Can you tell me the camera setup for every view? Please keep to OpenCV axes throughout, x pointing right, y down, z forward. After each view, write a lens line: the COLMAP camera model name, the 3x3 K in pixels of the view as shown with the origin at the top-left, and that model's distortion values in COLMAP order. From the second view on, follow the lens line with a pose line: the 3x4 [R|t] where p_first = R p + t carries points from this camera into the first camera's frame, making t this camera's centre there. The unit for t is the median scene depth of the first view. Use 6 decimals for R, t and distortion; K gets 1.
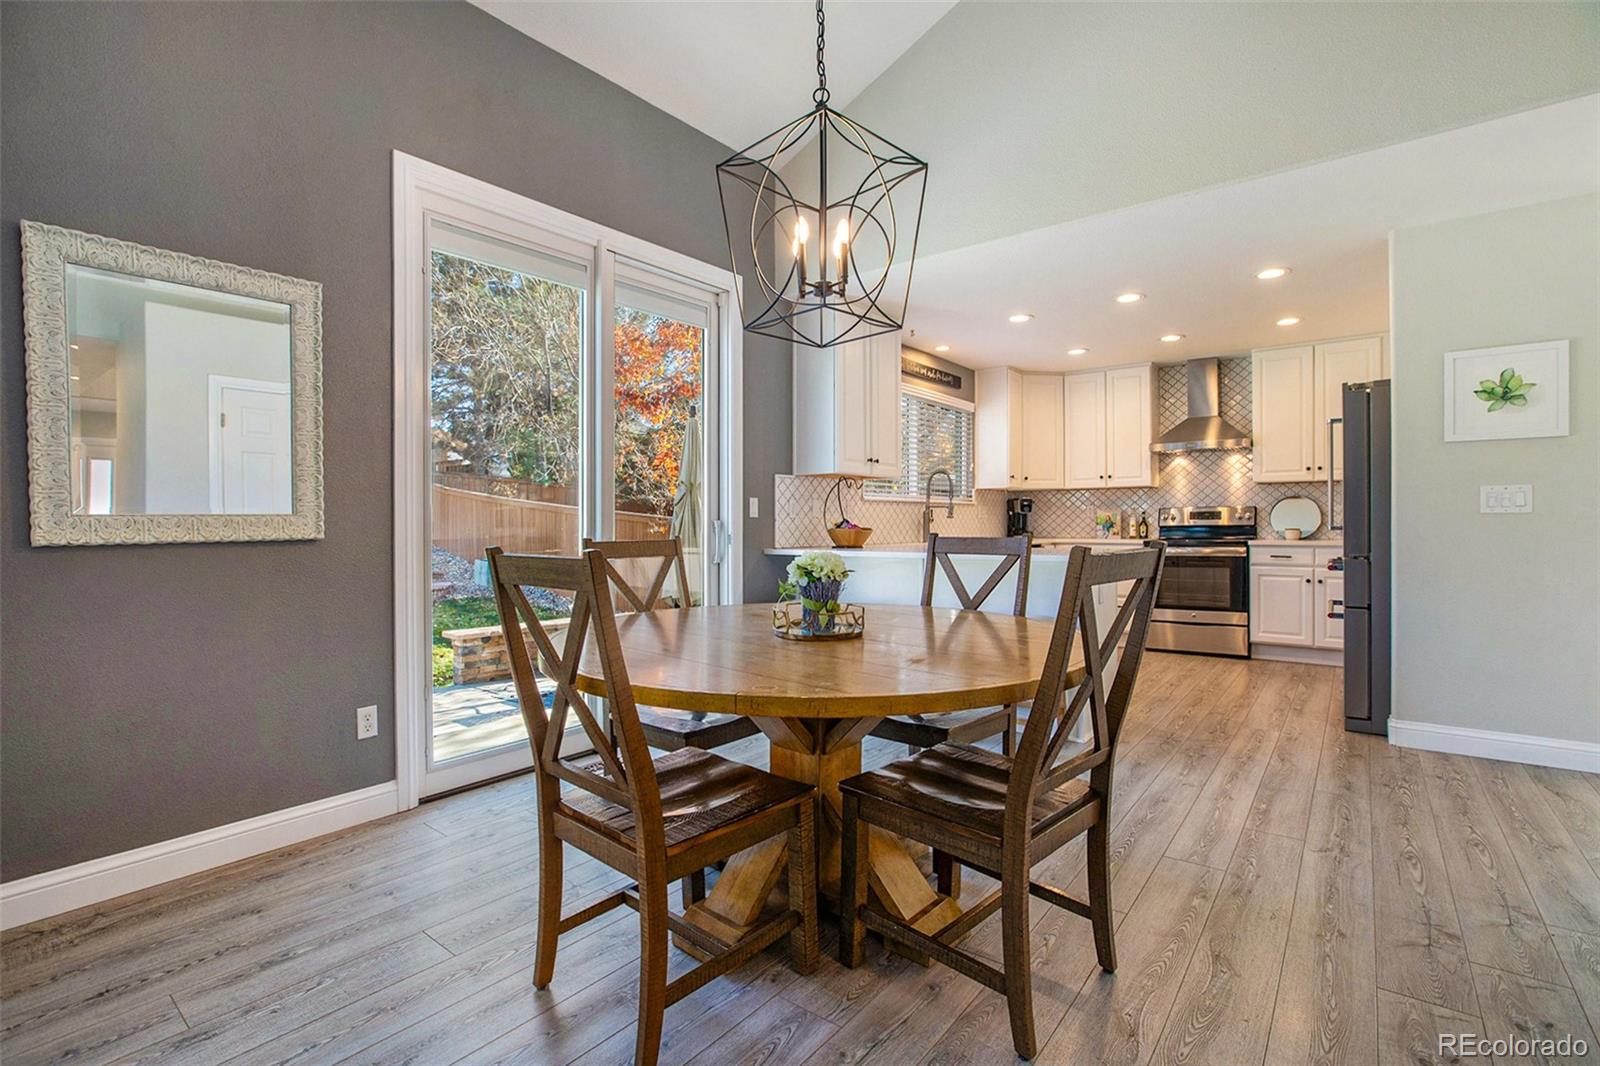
lens RADIAL K [[790.8, 0, 802.6], [0, 790.8, 533.1], [0, 0, 1]] dist [0.002739, 0.000697]
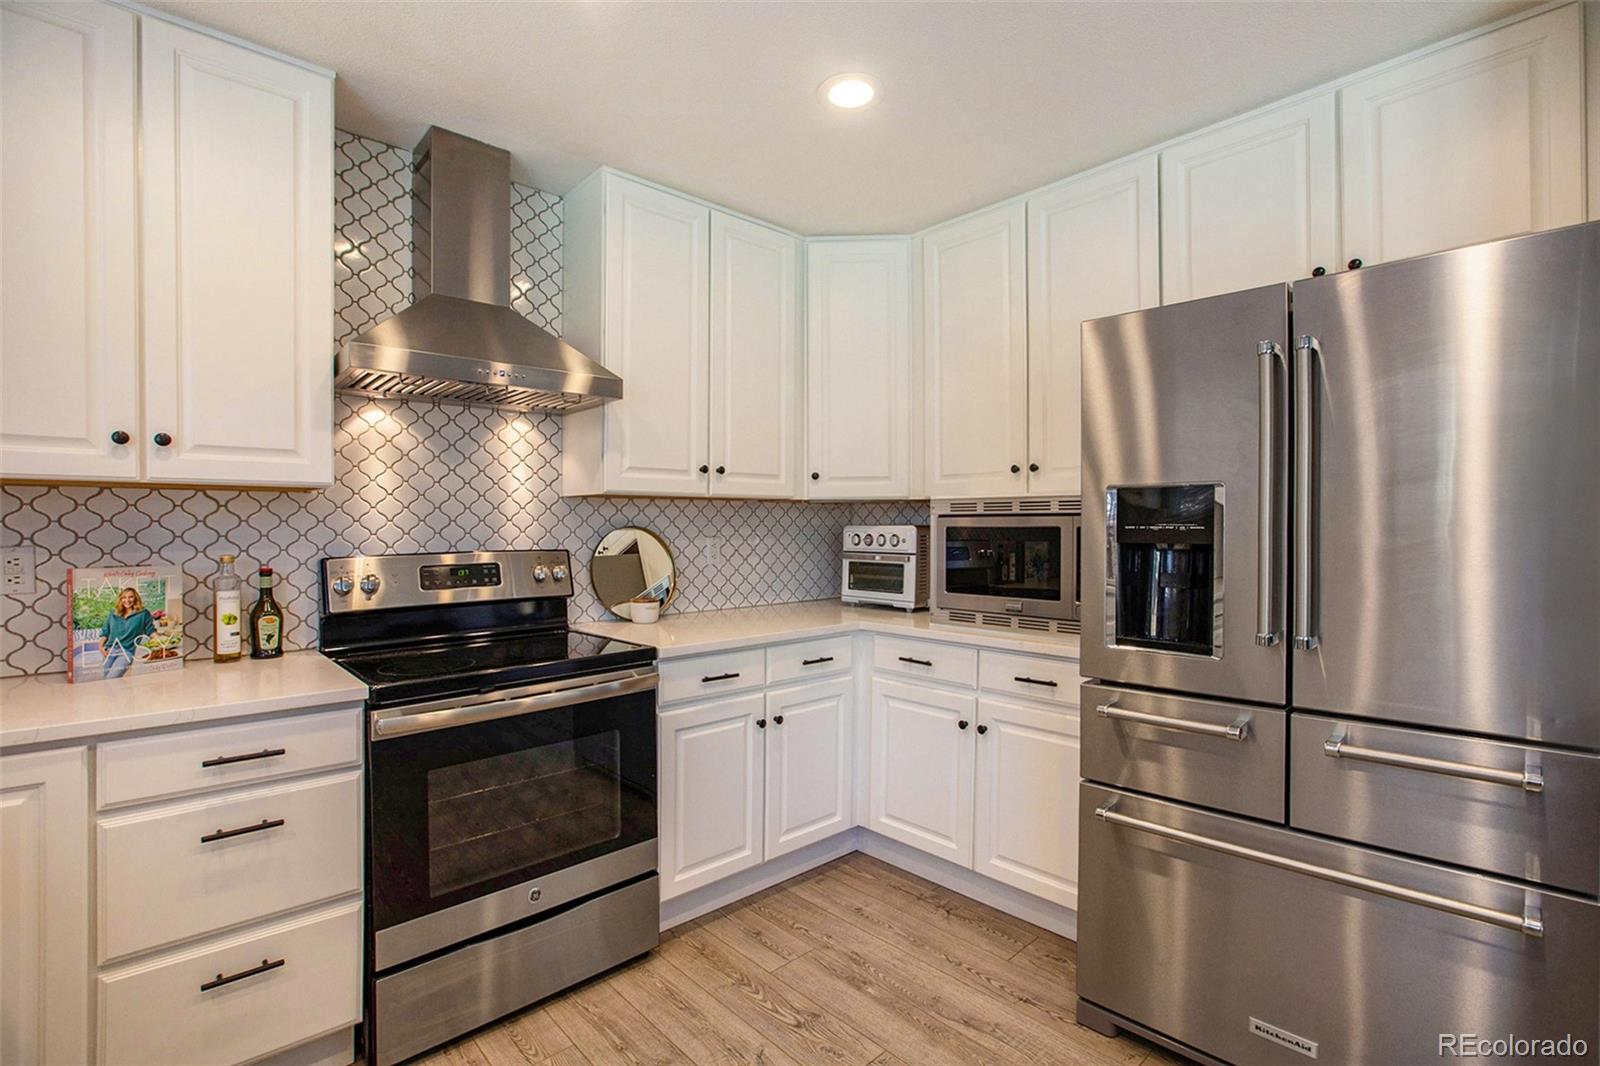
lens RADIAL K [[730.7, 0, 798.7], [0, 730.7, 531.7], [0, 0, 1]] dist [-0.036935, 0.006958]
pose [[0.209112, -0.001838, 0.977890, 0.210365], [0.014384, 0.999896, -0.001196, -0.039135], [-0.977786, 0.014316, 0.209117, 0.762310]]
